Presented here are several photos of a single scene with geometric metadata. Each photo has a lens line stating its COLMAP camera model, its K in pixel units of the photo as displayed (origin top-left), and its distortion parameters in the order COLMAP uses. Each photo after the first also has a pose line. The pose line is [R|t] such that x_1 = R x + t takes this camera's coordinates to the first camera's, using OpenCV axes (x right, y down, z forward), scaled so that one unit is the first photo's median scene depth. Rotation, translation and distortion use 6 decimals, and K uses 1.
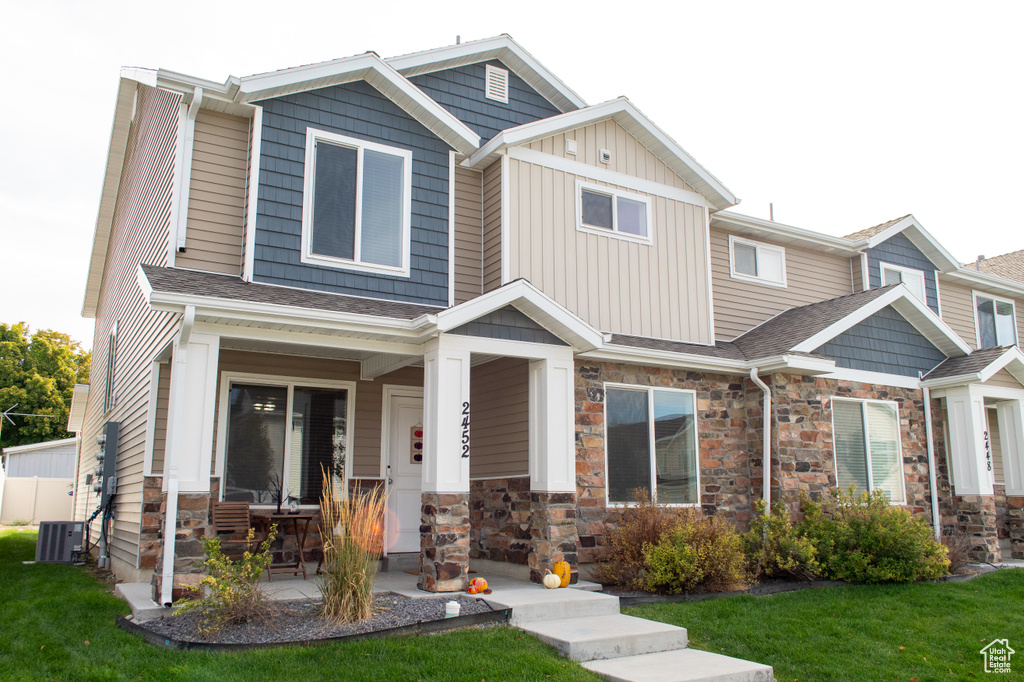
lens RADIAL K [[837.8, 0, 517.4], [0, 837.8, 353.1], [0, 0, 1]] dist [-0.004905, 0.002747]
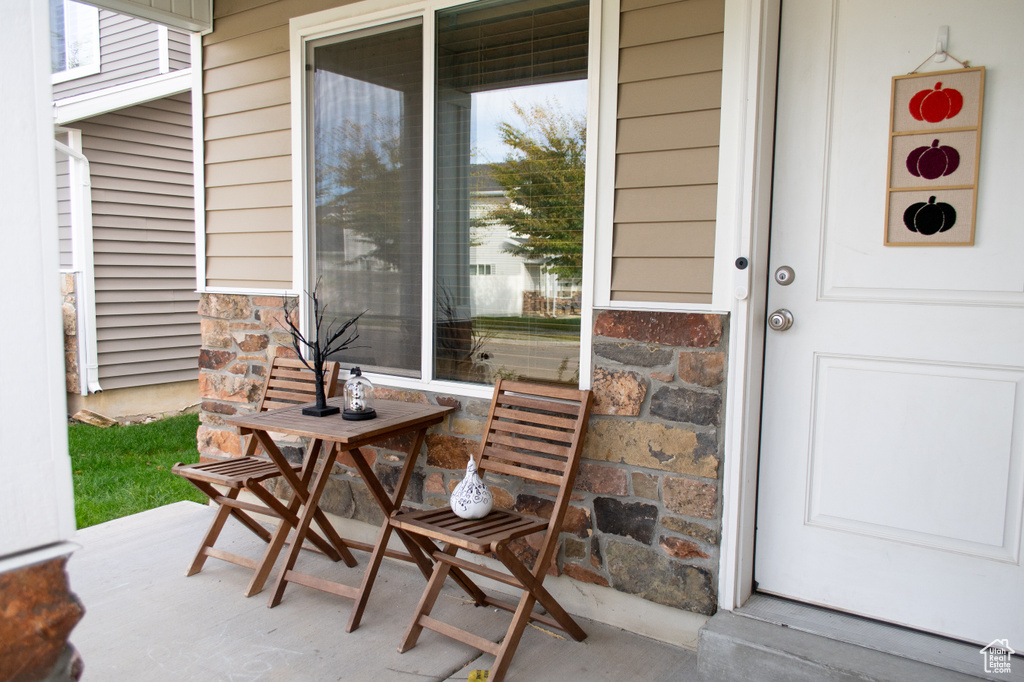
lens RADIAL K [[801.7, 0, 514.4], [0, 801.7, 352.1], [0, 0, 1]] dist [-0.007788, -0.001179]
pose [[0.407528, 0.099431, -0.907763, 0.032771], [0.145710, 0.974239, 0.172127, 0.119797], [0.901493, -0.202417, 0.382541, 0.910825]]
